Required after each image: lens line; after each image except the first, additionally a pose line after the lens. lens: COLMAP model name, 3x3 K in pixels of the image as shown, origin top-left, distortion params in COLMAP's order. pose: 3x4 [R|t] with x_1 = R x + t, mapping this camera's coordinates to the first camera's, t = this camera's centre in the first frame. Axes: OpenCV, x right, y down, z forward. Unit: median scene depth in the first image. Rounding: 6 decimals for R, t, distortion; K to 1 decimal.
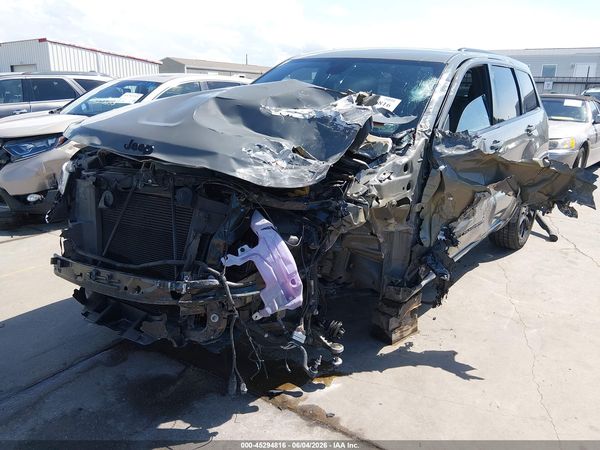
lens RADIAL K [[452.6, 0, 302.1], [0, 452.6, 223.9], [0, 0, 1]] dist [0.109523, -0.181050]
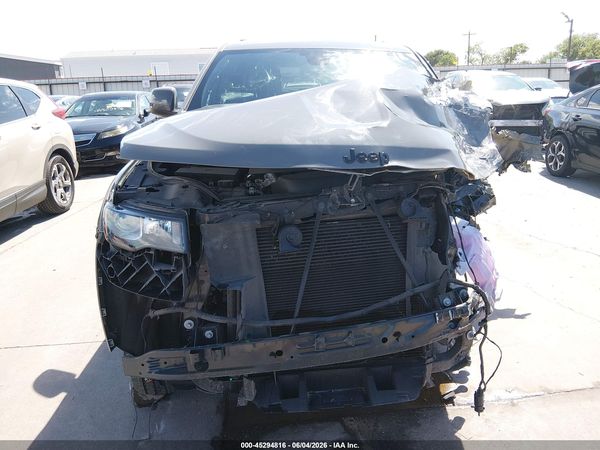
lens RADIAL K [[452.6, 0, 302.1], [0, 452.6, 223.9], [0, 0, 1]] dist [0.109523, -0.181050]
pose [[0.776123, -0.216489, 0.592255, -0.777316], [0.214489, 0.973851, 0.074896, -0.117881], [-0.592982, 0.068904, 0.802262, 0.394383]]
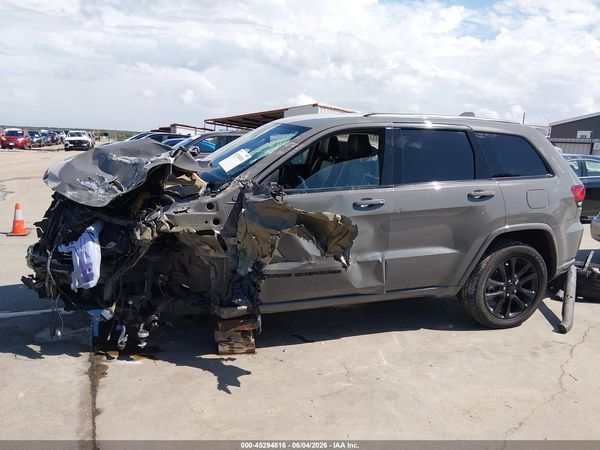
lens RADIAL K [[452.6, 0, 302.1], [0, 452.6, 223.9], [0, 0, 1]] dist [0.109523, -0.181050]
pose [[0.840563, 0.114673, -0.529437, 1.162647], [-0.176885, 0.981868, -0.068166, -0.034428], [0.512021, 0.150948, 0.845606, 0.059387]]
